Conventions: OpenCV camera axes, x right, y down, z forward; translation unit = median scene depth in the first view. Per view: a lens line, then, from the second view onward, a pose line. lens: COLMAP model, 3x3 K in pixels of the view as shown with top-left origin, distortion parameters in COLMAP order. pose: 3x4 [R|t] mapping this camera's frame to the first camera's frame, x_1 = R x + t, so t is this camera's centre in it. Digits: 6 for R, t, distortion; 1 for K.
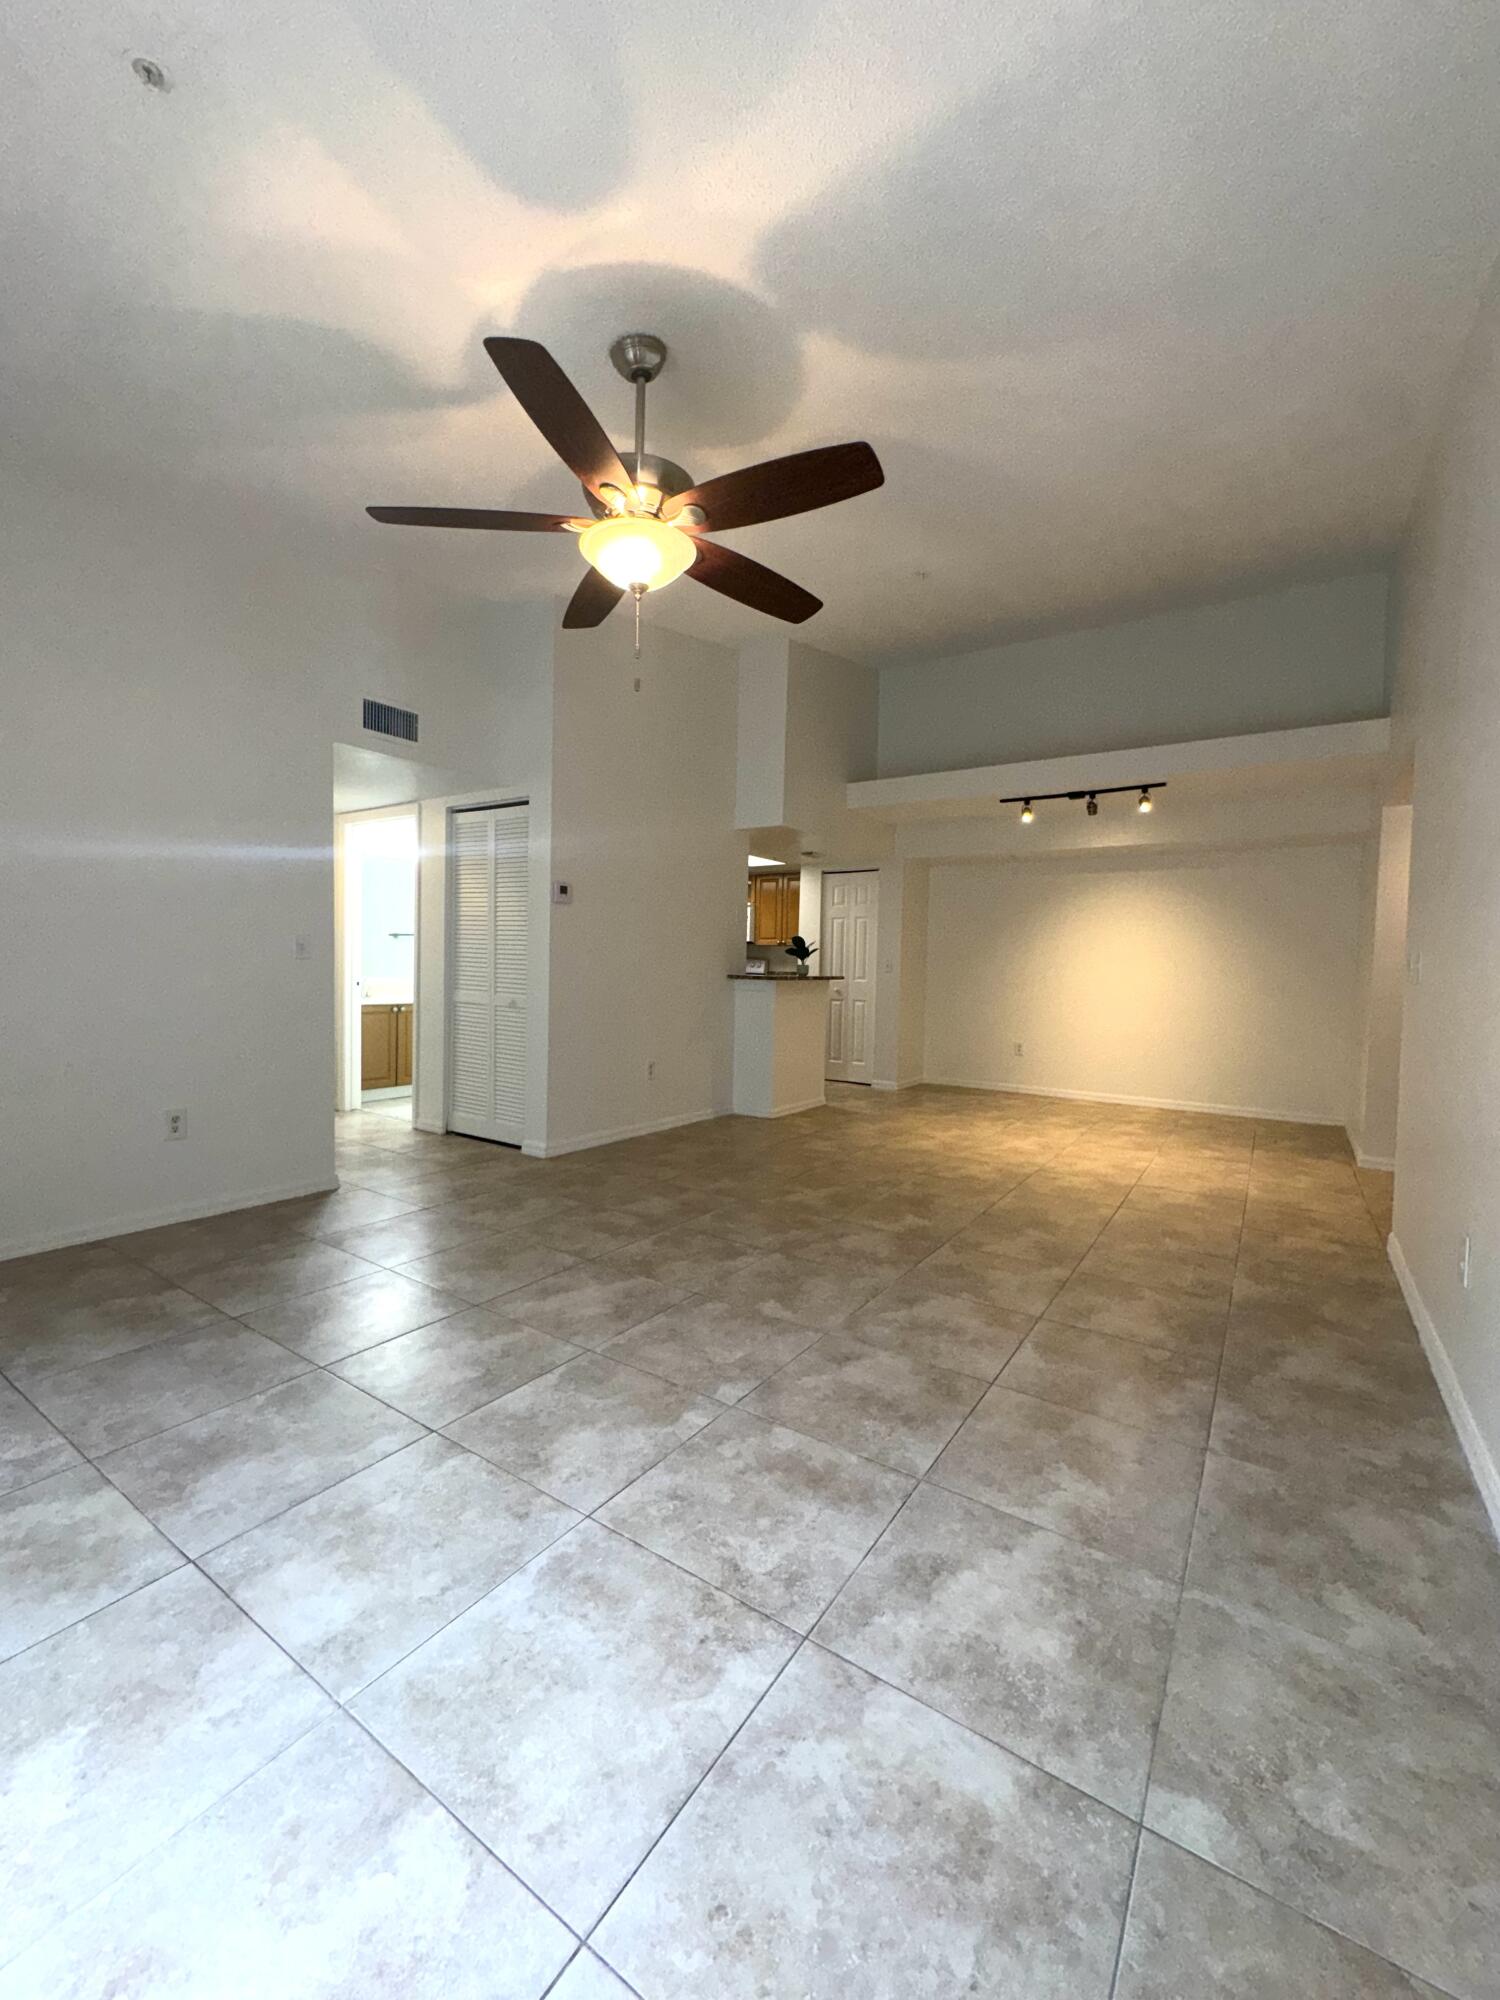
lens RADIAL K [[817.0, 0, 750.0], [0, 817.0, 1000.0], [0, 0, 1]] dist [0.054114, 0.000007]
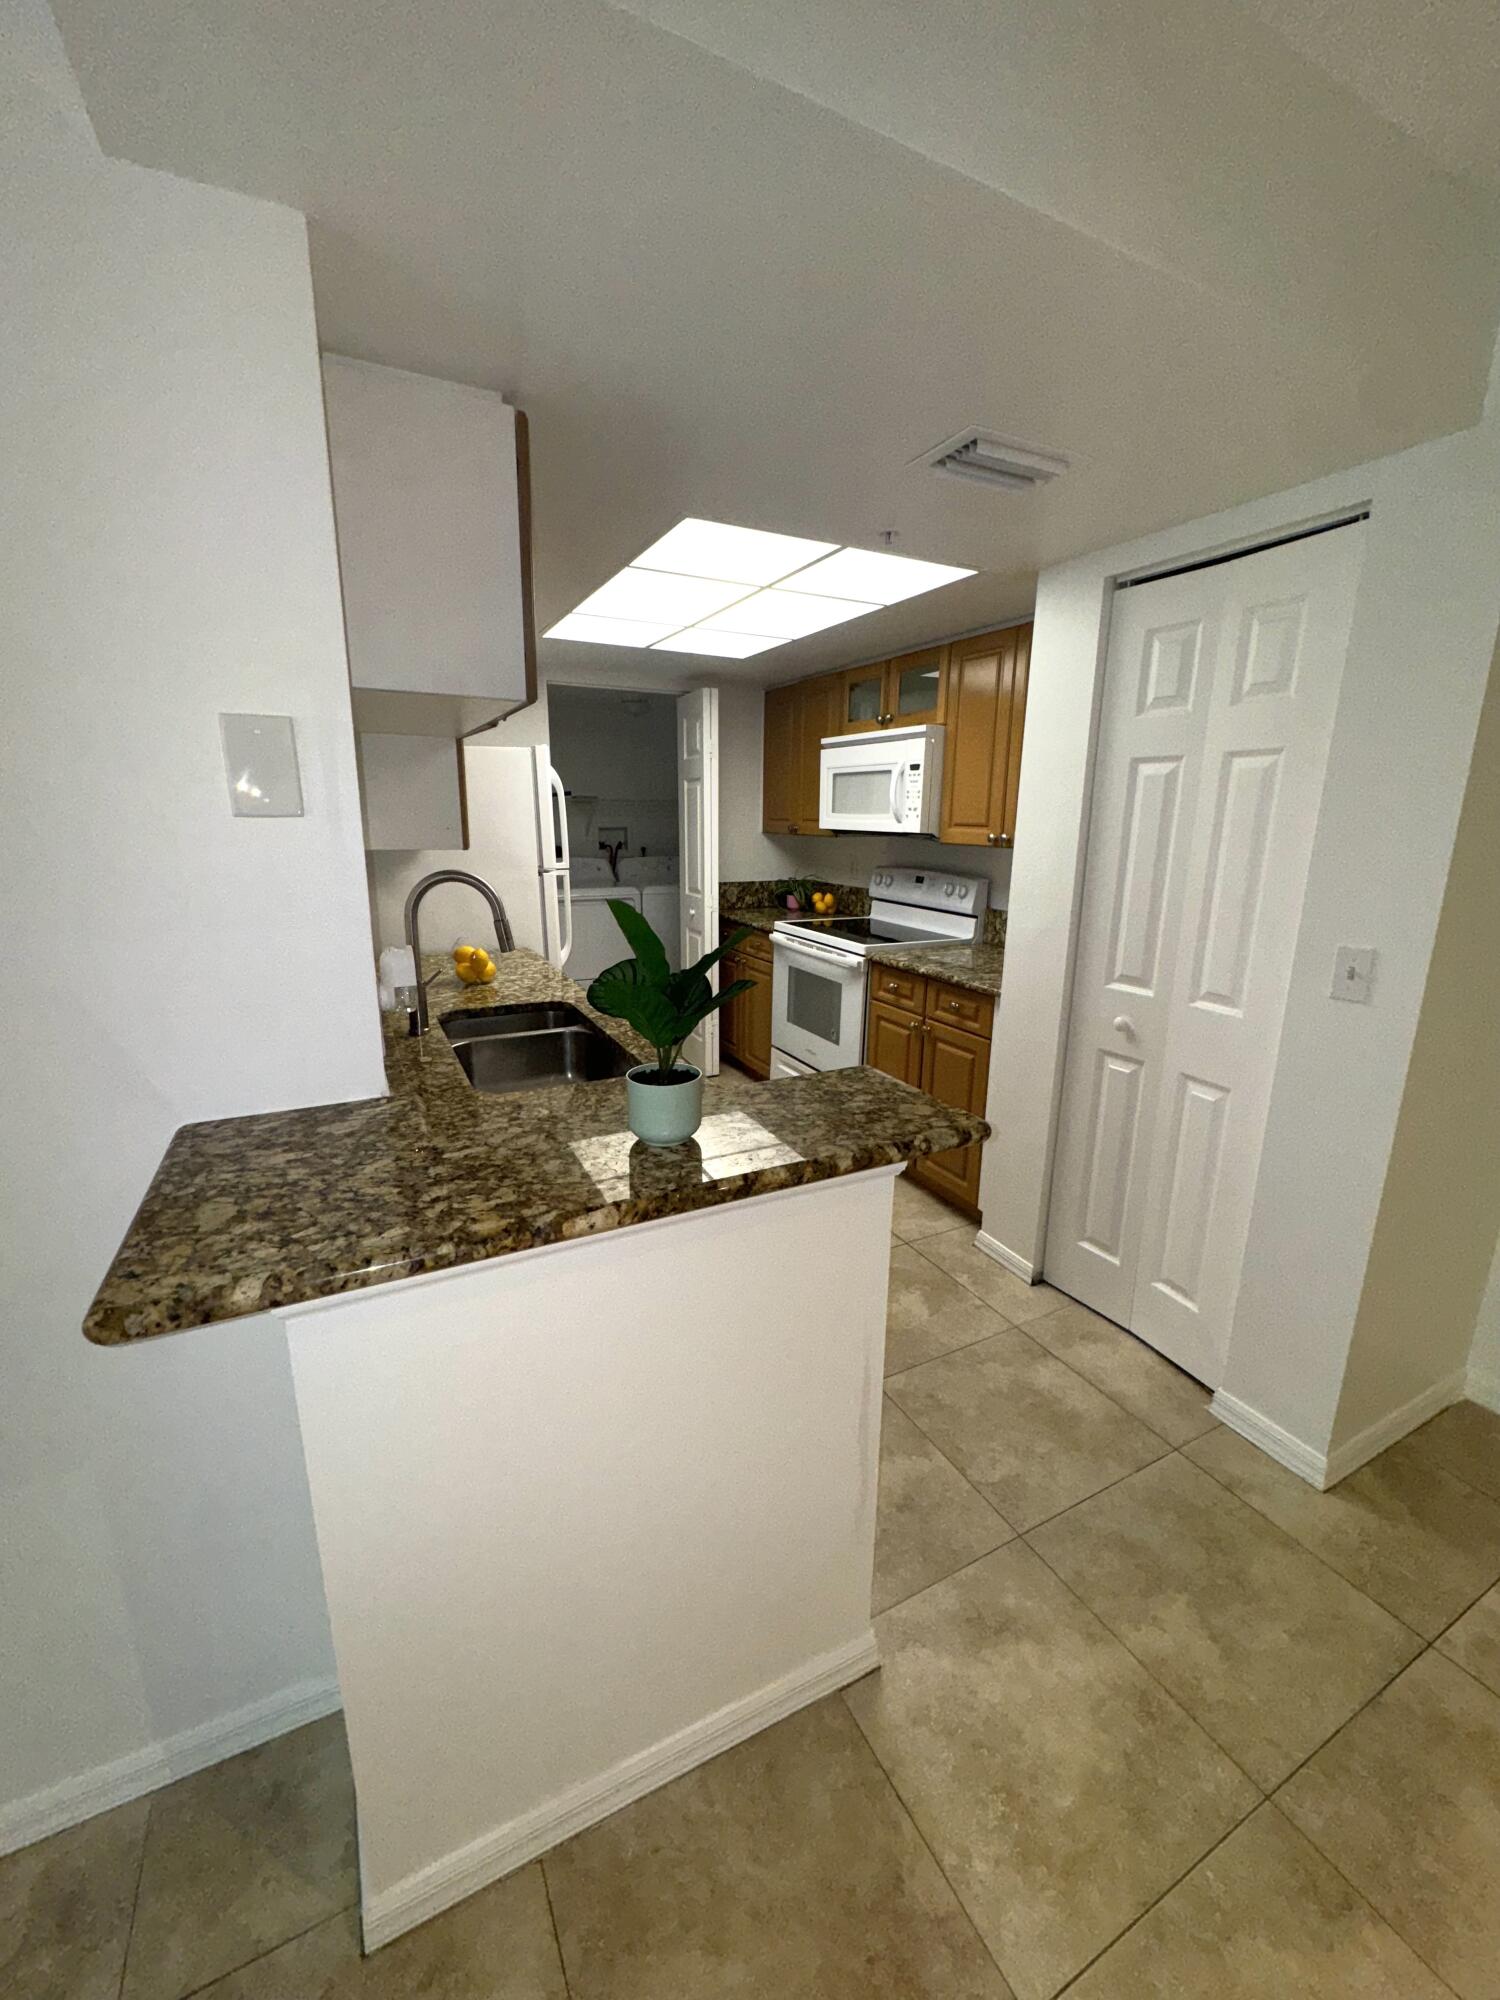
lens RADIAL K [[796.6, 0, 750.0], [0, 796.6, 1000.0], [0, 0, 1]] dist [0.001130, 0.000073]
pose [[0.876893, 0.086586, -0.472823, 0.163230], [-0.002885, 0.984573, 0.174951, -0.092073], [0.480677, -0.152049, 0.863615, 0.920775]]
